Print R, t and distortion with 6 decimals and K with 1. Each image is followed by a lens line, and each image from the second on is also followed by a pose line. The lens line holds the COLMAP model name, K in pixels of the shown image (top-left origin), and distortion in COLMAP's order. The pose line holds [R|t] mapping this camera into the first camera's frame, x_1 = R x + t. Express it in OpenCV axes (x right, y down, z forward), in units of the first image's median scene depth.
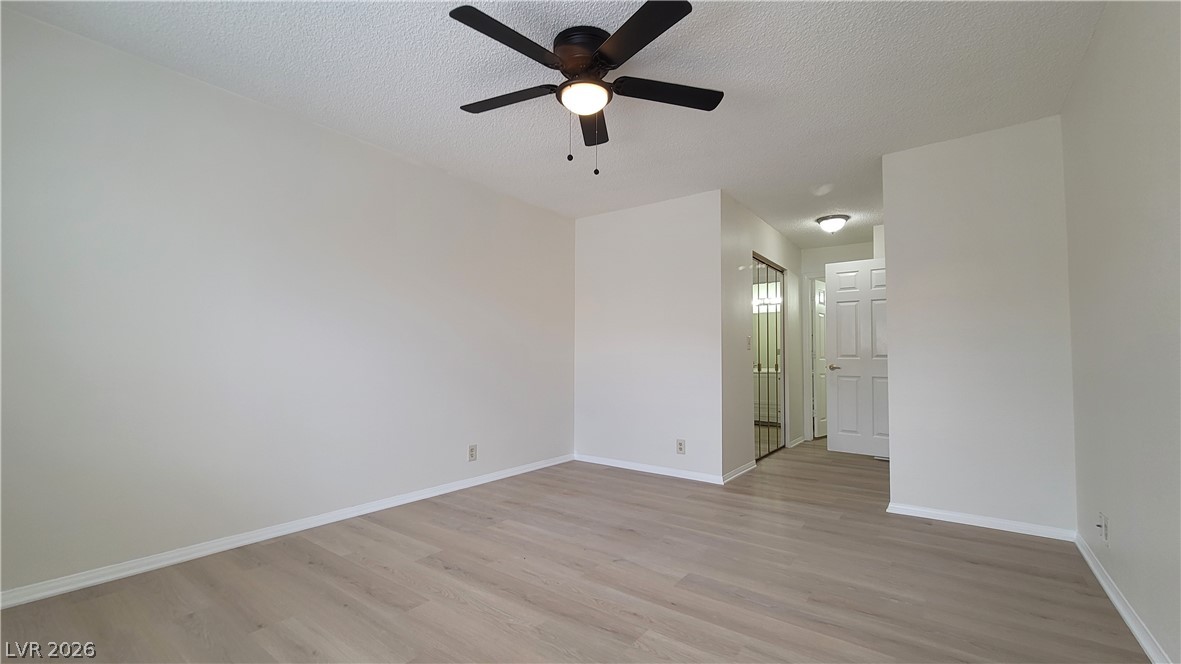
lens RADIAL K [[485.4, 0, 585.9], [0, 485.4, 334.1], [0, 0, 1]] dist [0.001286, 0.000411]
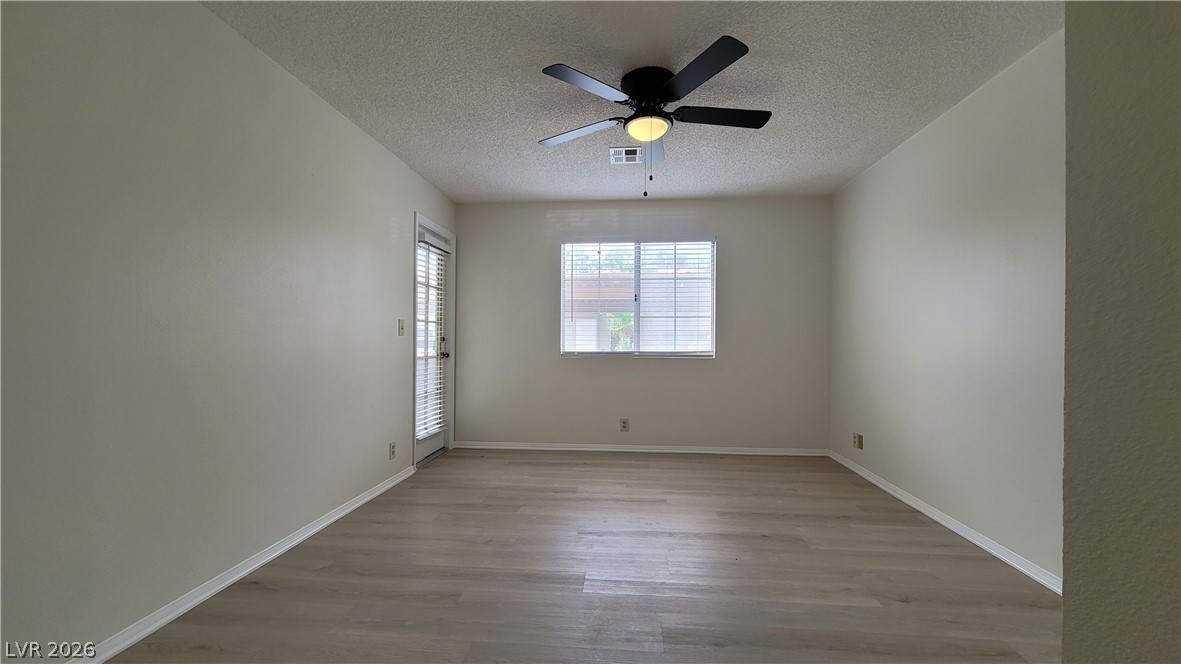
lens RADIAL K [[485.4, 0, 585.9], [0, 485.4, 334.1], [0, 0, 1]] dist [0.001286, 0.000411]
pose [[-0.848707, -0.017300, -0.528580, 0.665160], [0.010121, 0.998750, -0.048940, 0.056378], [0.528766, -0.046886, -0.847472, 1.716781]]
